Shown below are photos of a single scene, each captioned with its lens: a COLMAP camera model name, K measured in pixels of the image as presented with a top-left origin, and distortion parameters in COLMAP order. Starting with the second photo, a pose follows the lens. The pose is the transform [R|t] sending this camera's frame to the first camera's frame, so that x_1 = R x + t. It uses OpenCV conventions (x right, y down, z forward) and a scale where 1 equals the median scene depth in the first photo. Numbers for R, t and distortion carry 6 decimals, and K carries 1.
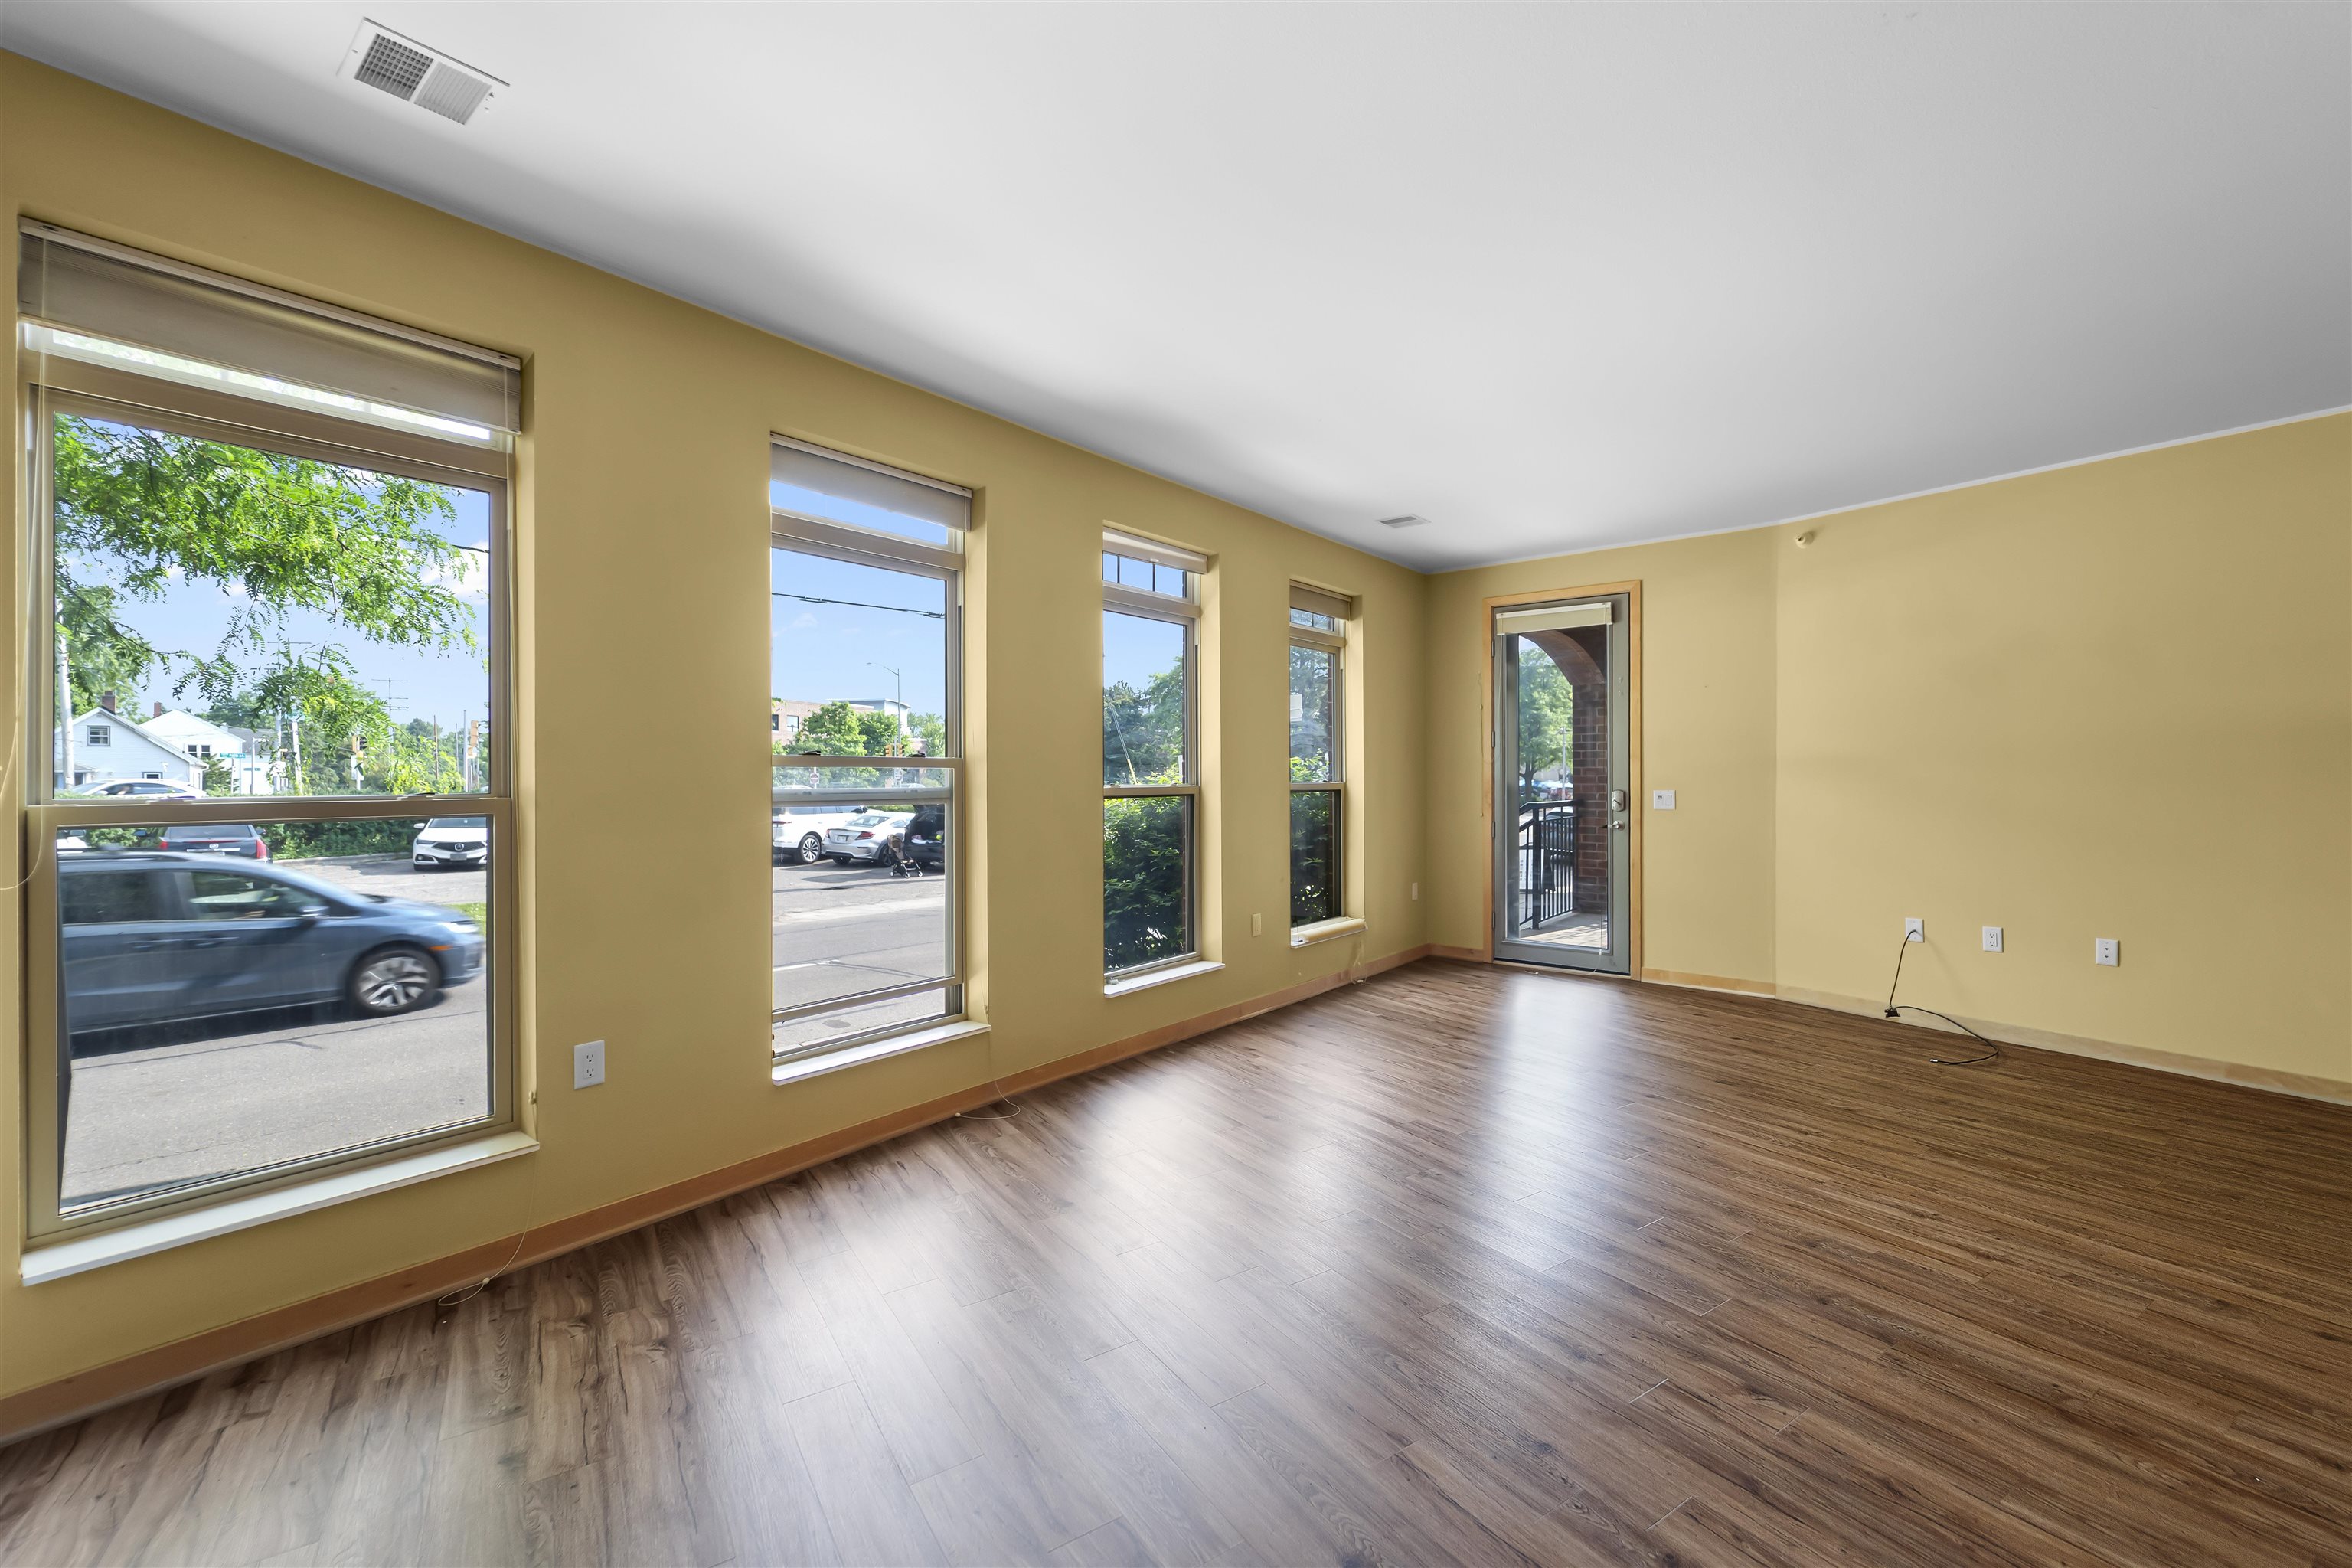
lens RADIAL K [[970.5, 0, 1180.1], [0, 970.5, 776.5], [0, 0, 1]] dist [-0.000828, 0.000119]
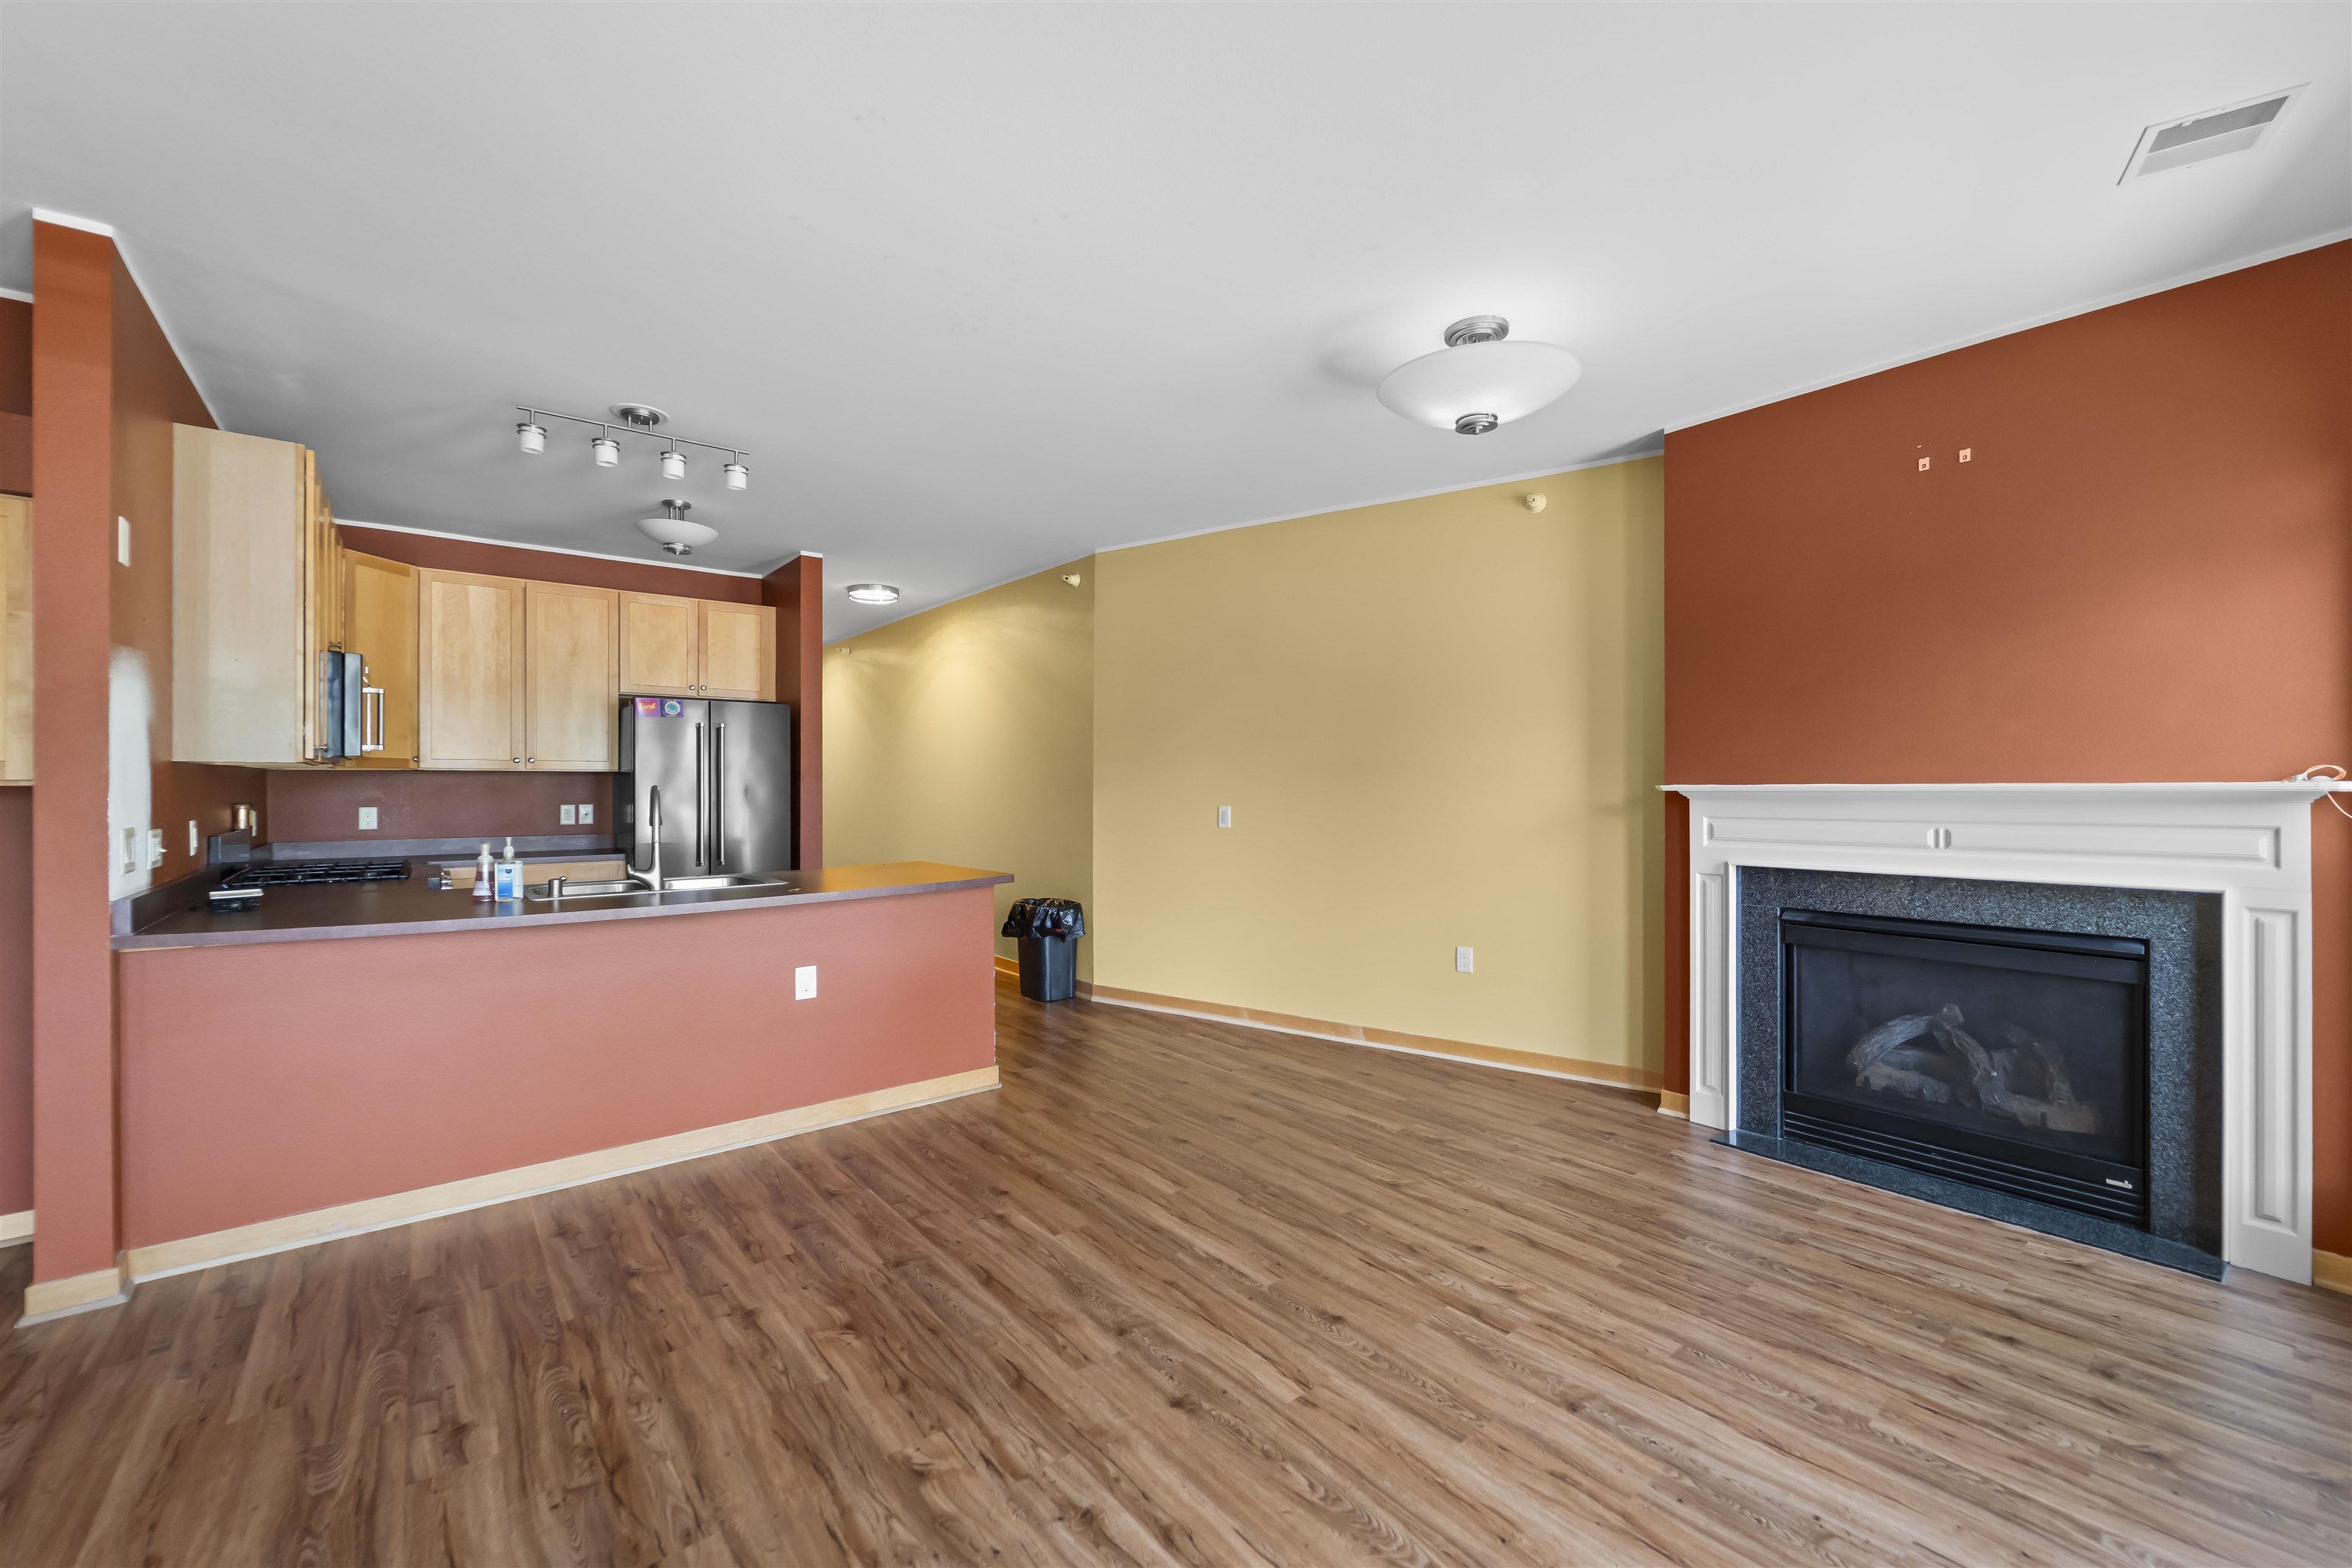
lens RADIAL K [[935.8, 0, 1172.7], [0, 935.8, 792.3], [0, 0, 1]] dist [-0.001458, -0.000336]
pose [[-0.996152, 0.001908, -0.087617, 0.224106], [0.000875, 0.999930, 0.011826, -0.006689], [0.087634, 0.011704, -0.996084, 0.971361]]
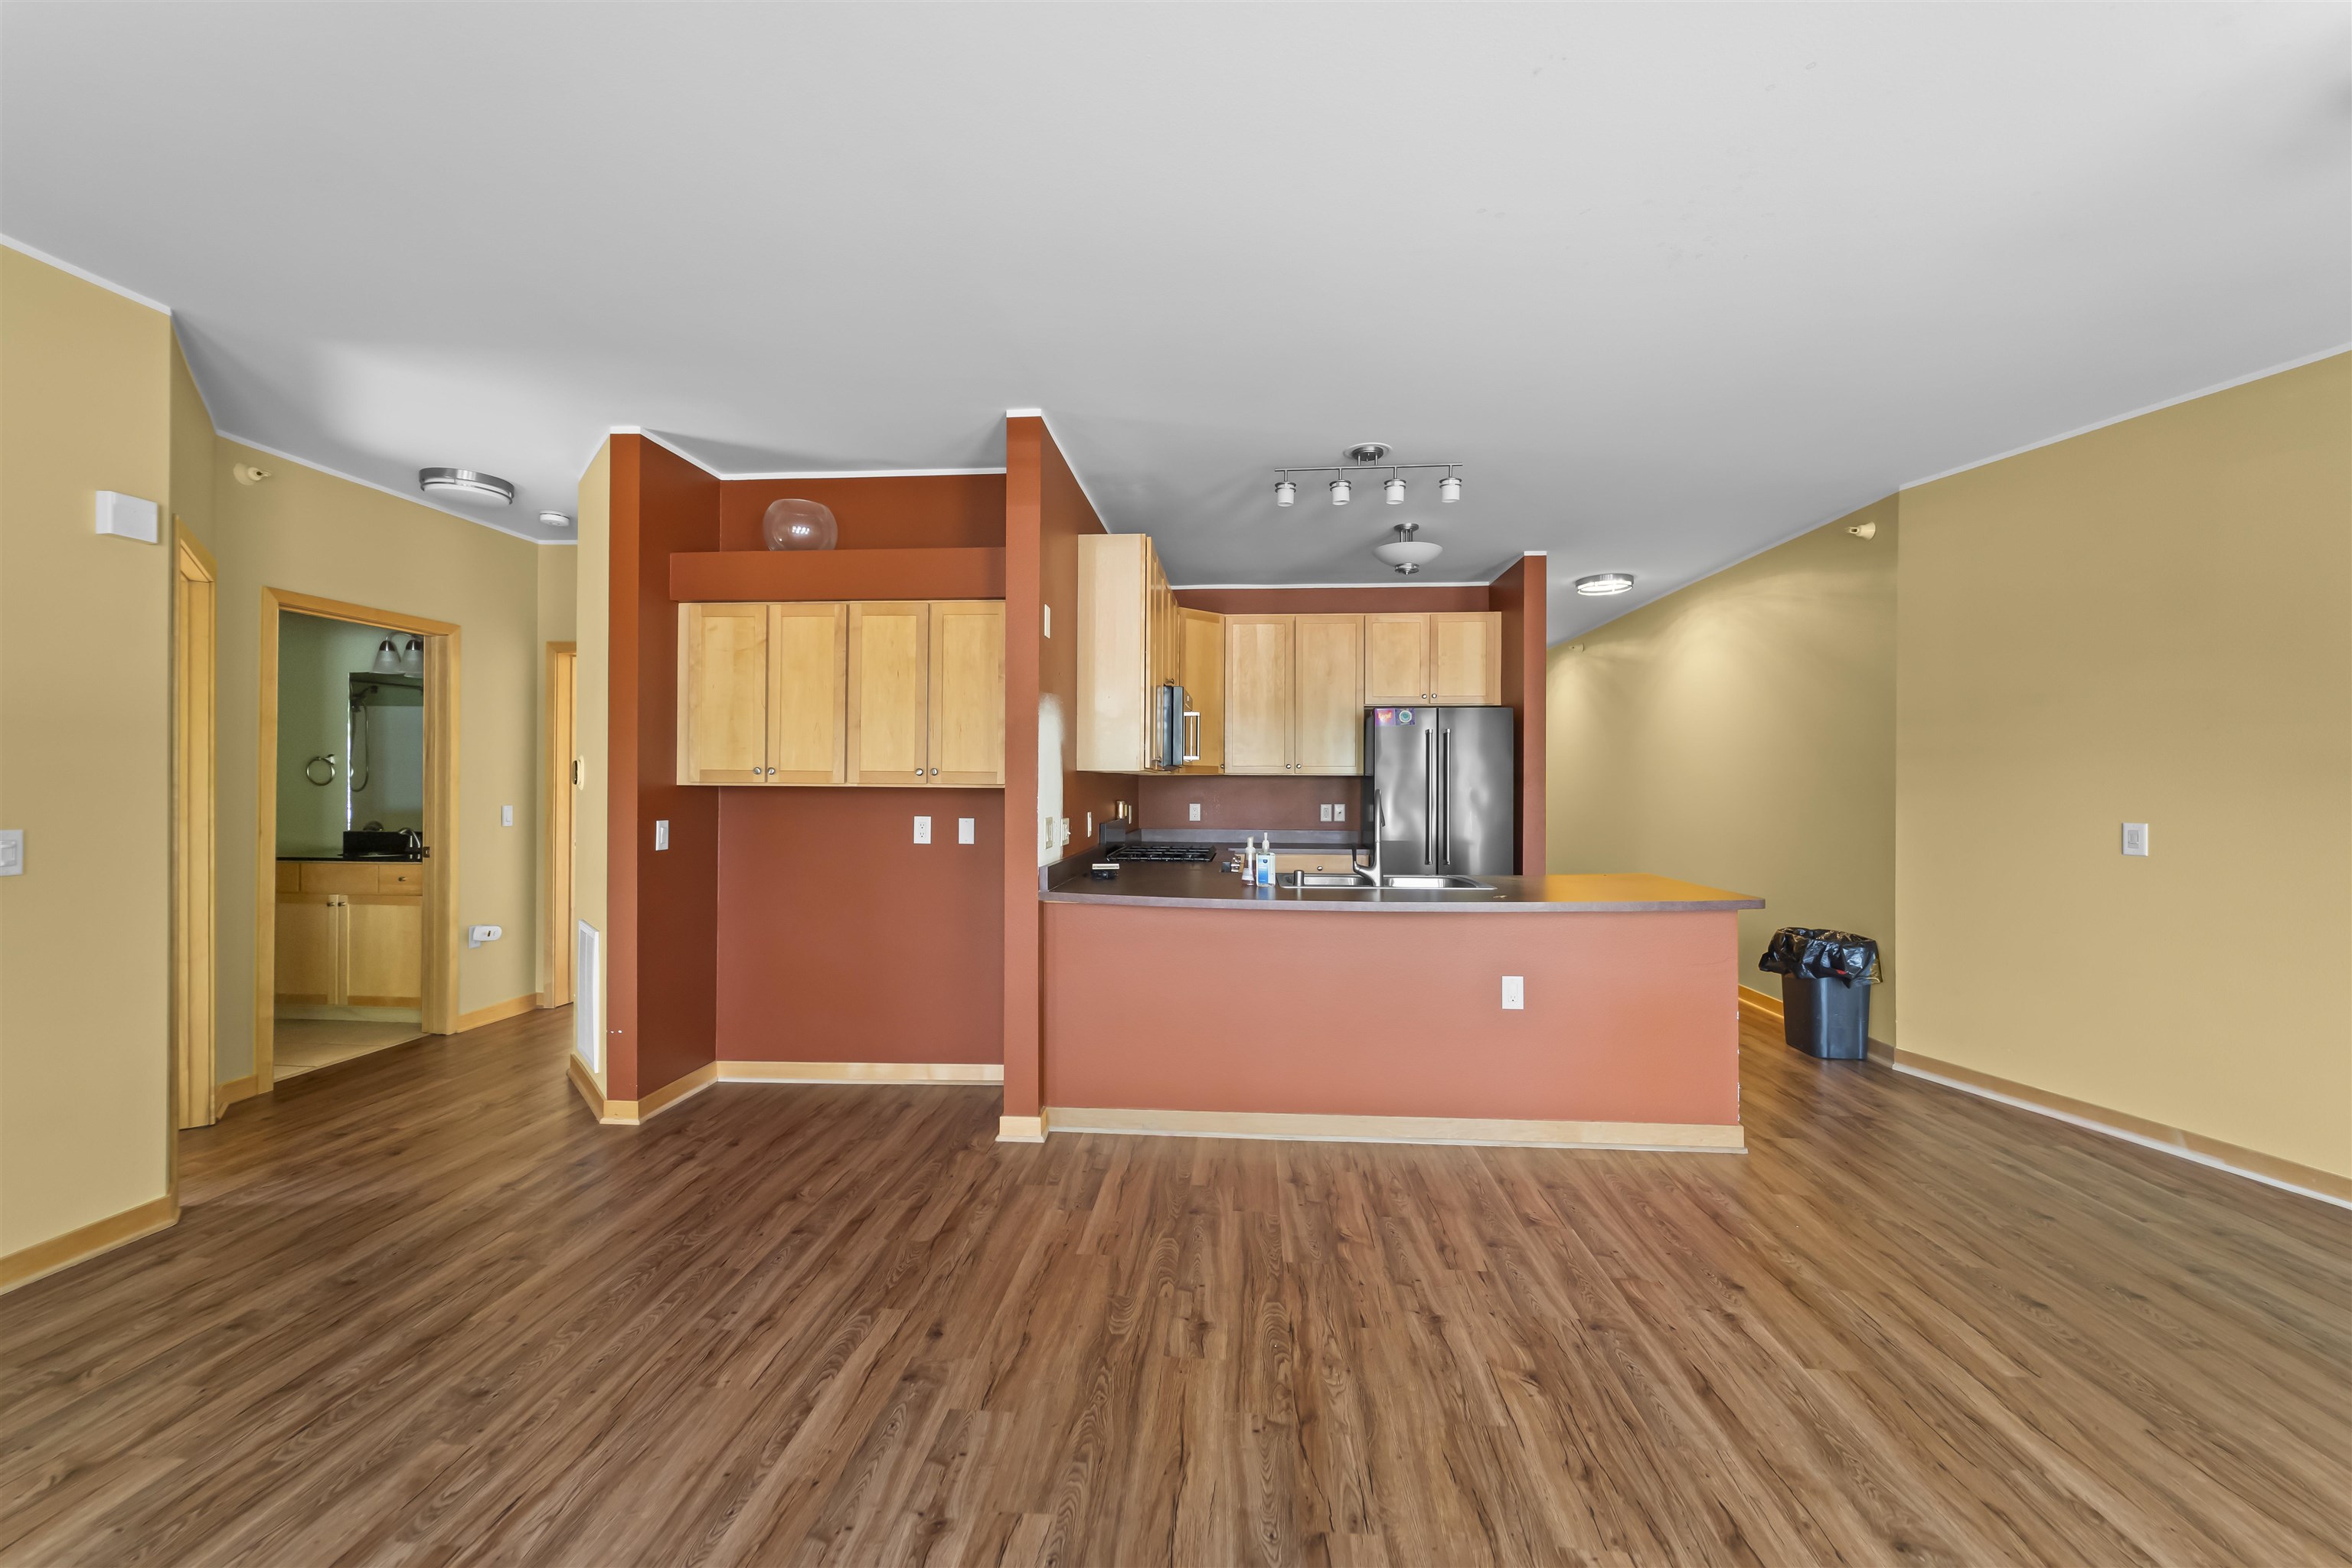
lens RADIAL K [[934.7, 0, 1176.0], [0, 934.7, 784.0], [0, 0, 1]] dist [0.000105, -0.000914]
pose [[-0.785288, -0.001845, 0.619128, 0.203113], [-0.000783, 0.999998, 0.001986, -0.010409], [-0.619131, 0.001075, -0.785287, 0.929653]]
